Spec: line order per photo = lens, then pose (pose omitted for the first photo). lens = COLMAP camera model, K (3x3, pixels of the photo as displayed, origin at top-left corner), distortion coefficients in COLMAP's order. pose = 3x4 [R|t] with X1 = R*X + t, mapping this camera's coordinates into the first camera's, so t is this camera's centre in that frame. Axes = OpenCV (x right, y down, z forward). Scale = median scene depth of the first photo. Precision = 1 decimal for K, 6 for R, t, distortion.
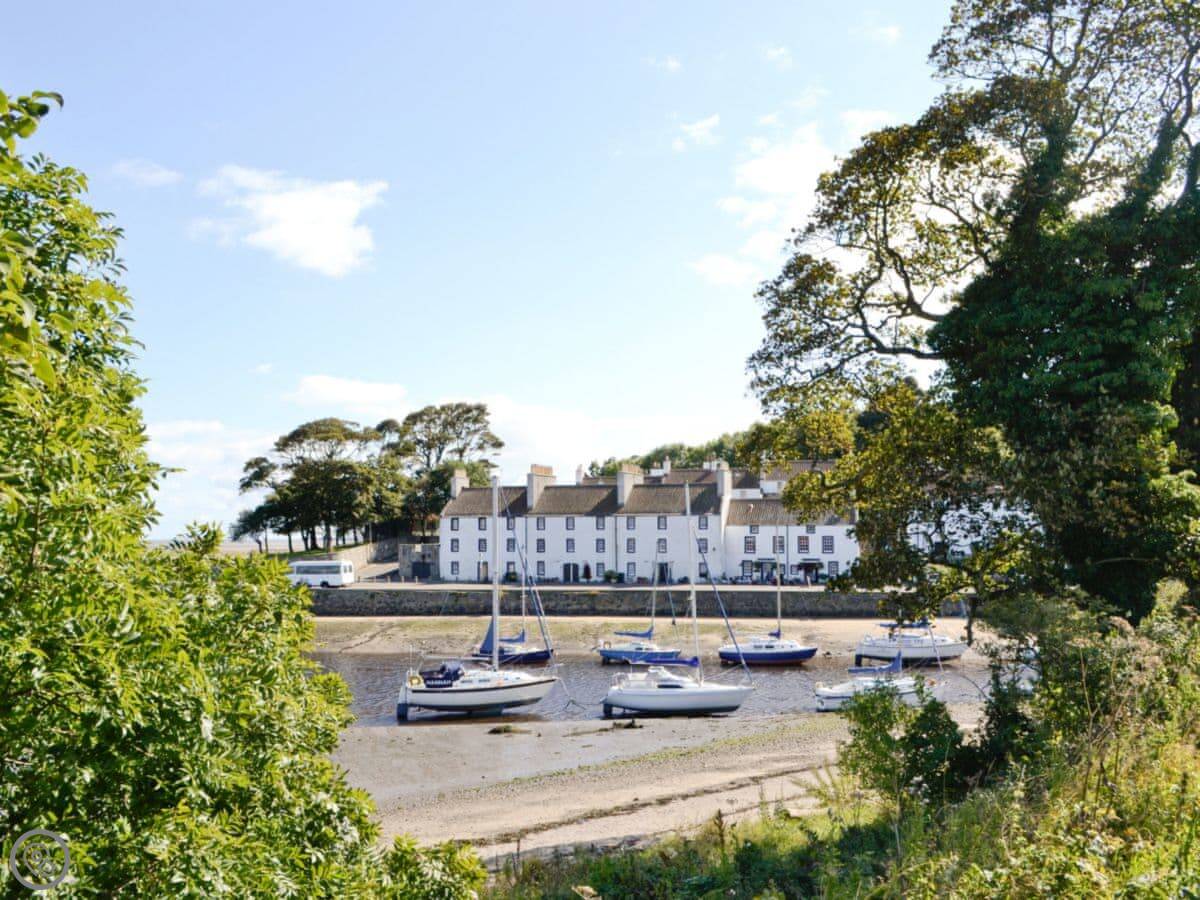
lens RADIAL K [[1288.7, 0, 600.0], [0, 1288.7, 450.0], [0, 0, 1]] dist [-0.017515, -0.187876]
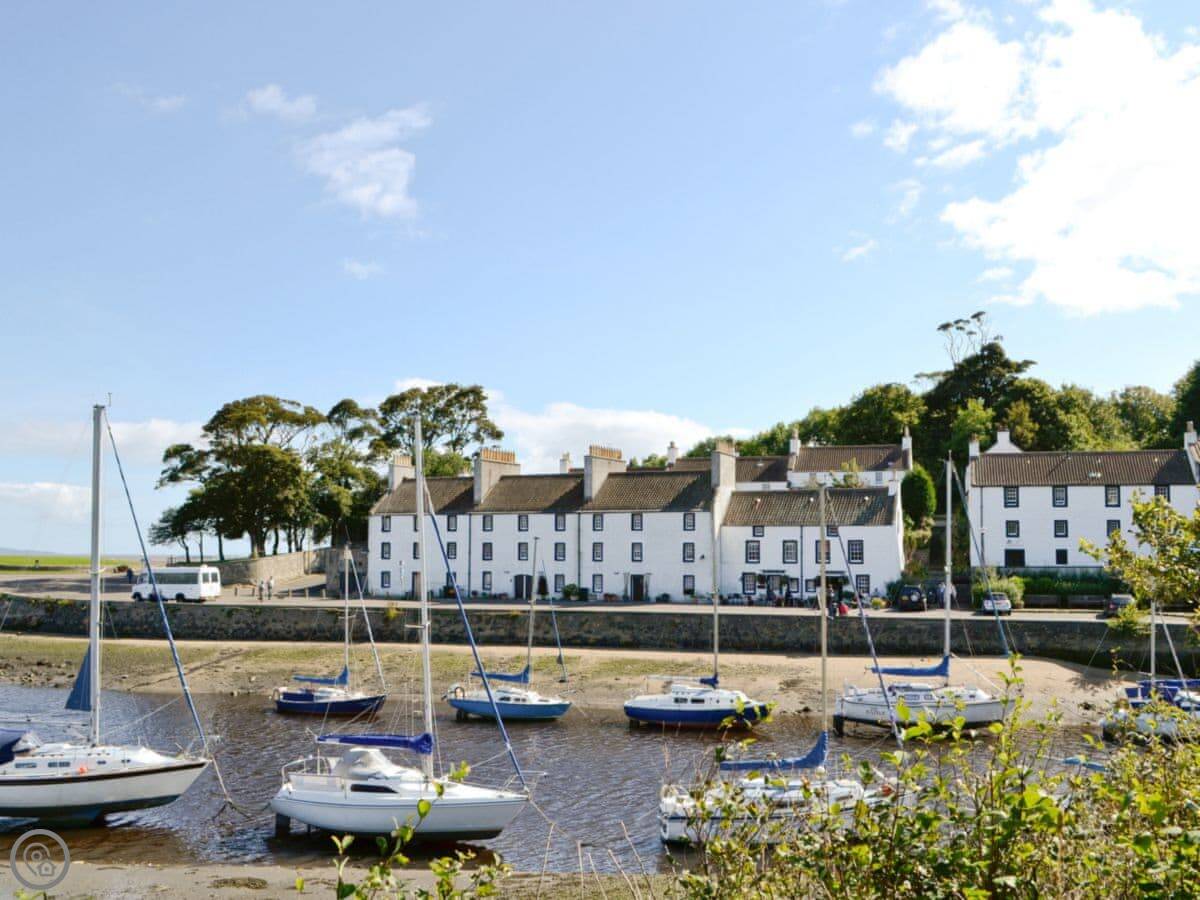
lens RADIAL K [[1288.7, 0, 600.0], [0, 1288.7, 450.0], [0, 0, 1]] dist [-0.017515, -0.187876]
pose [[0.994376, -0.000366, -0.105907, 0.105098], [-0.001288, 0.999878, -0.015546, 0.025754], [0.105899, 0.015595, 0.994255, 0.242973]]
